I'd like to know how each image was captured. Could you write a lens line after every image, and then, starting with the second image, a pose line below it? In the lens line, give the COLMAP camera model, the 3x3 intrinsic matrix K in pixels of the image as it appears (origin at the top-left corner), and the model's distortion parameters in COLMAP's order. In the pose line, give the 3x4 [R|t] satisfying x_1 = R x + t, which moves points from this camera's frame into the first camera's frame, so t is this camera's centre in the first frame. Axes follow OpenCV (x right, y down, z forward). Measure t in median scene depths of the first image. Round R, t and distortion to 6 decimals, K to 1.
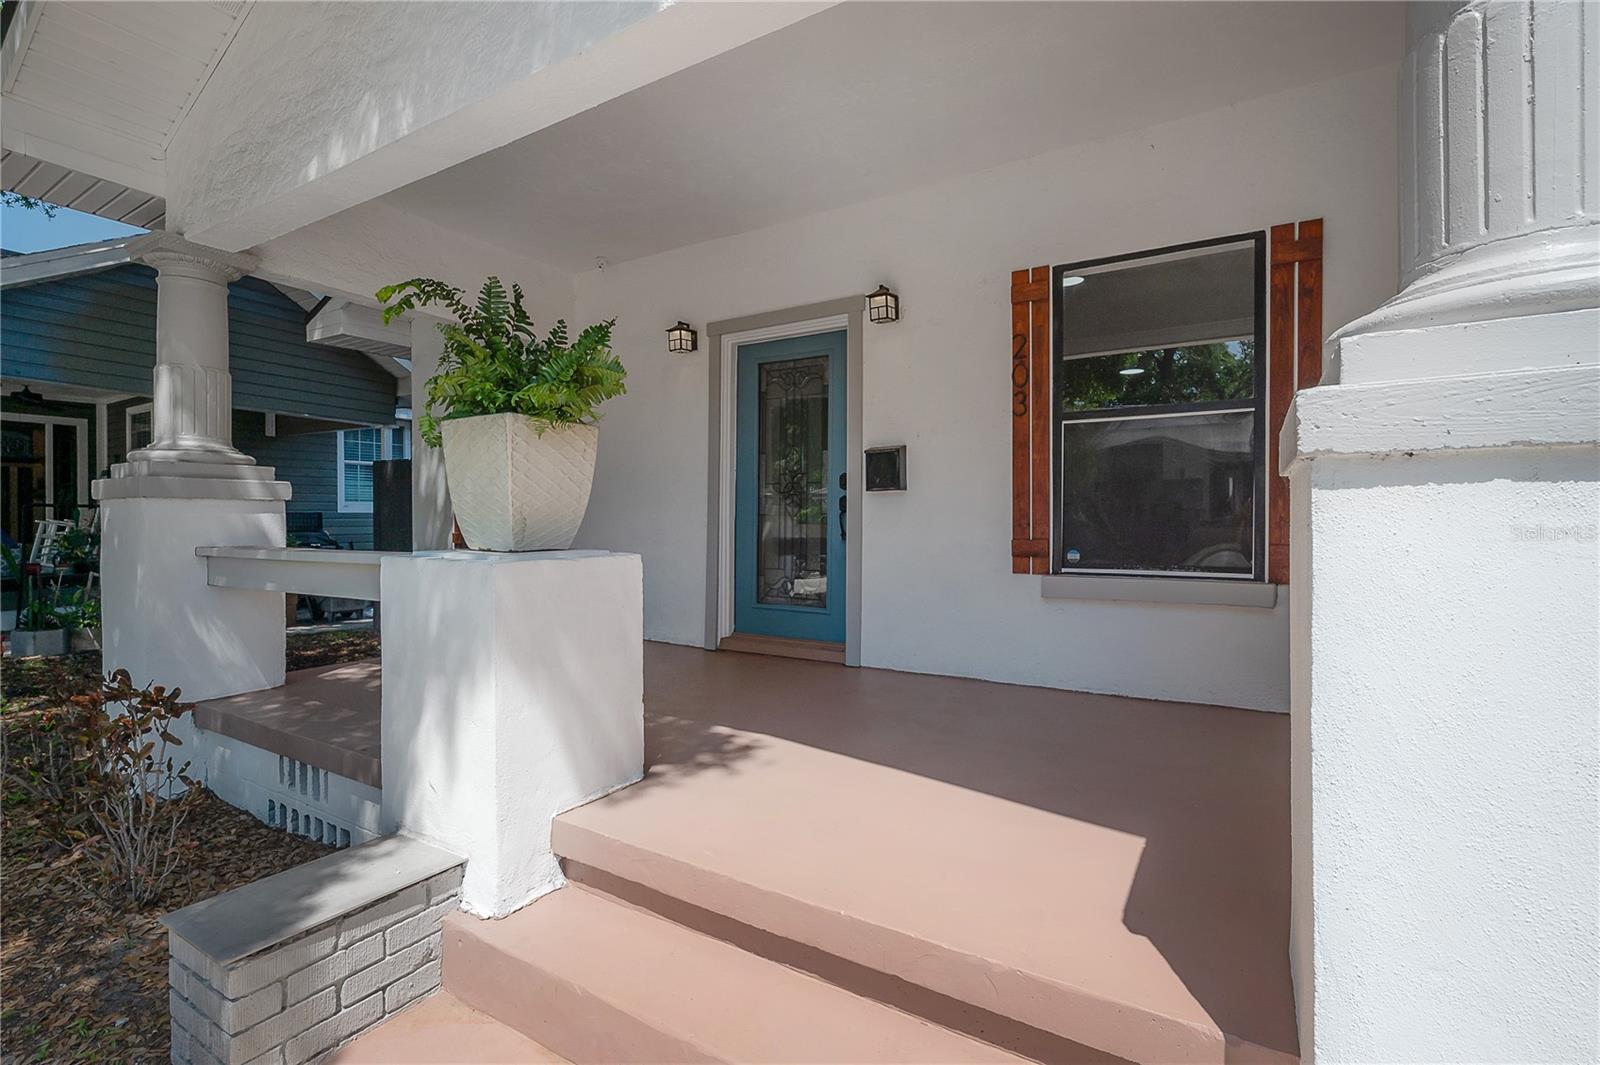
lens RADIAL K [[720.5, 0, 800.6], [0, 720.5, 527.6], [0, 0, 1]] dist [-0.000742, -0.000307]
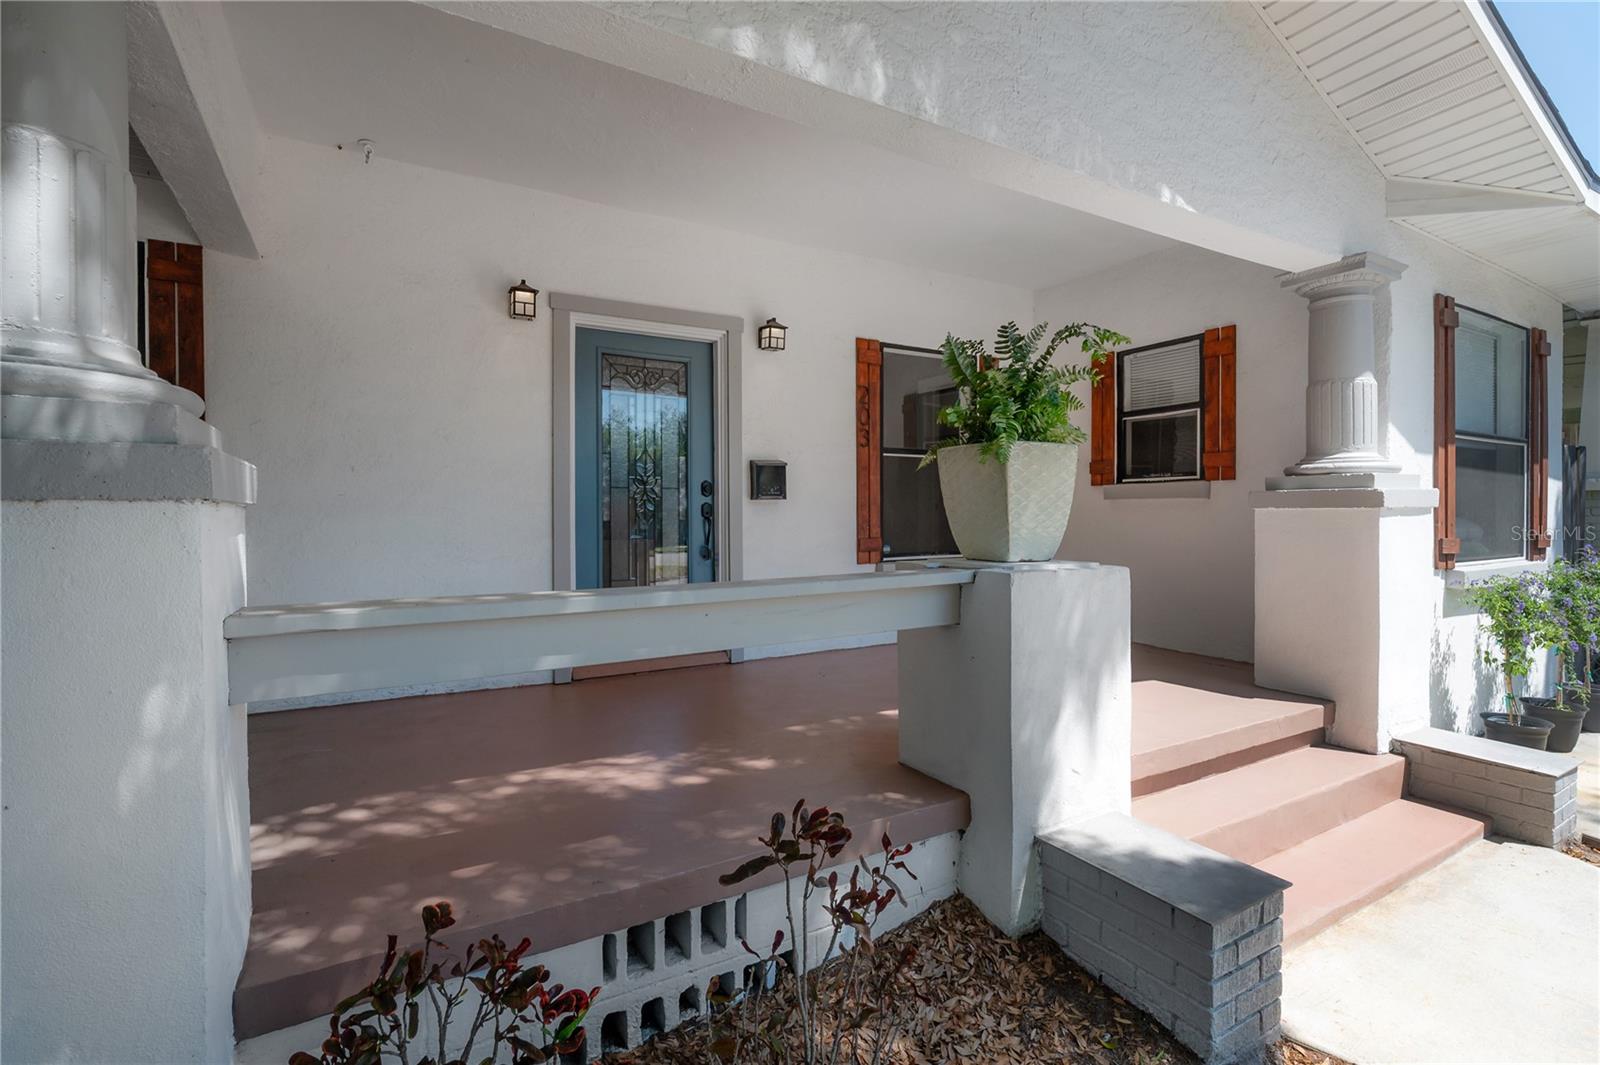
lens RADIAL K [[720.5, 0, 801.6], [0, 720.5, 524.0], [0, 0, 1]] dist [-0.000742, -0.000307]
pose [[0.487708, -0.015145, 0.872875, -0.842264], [0.014861, 0.999849, 0.009045, -0.022560], [-0.872880, 0.008561, 0.487859, 0.406016]]
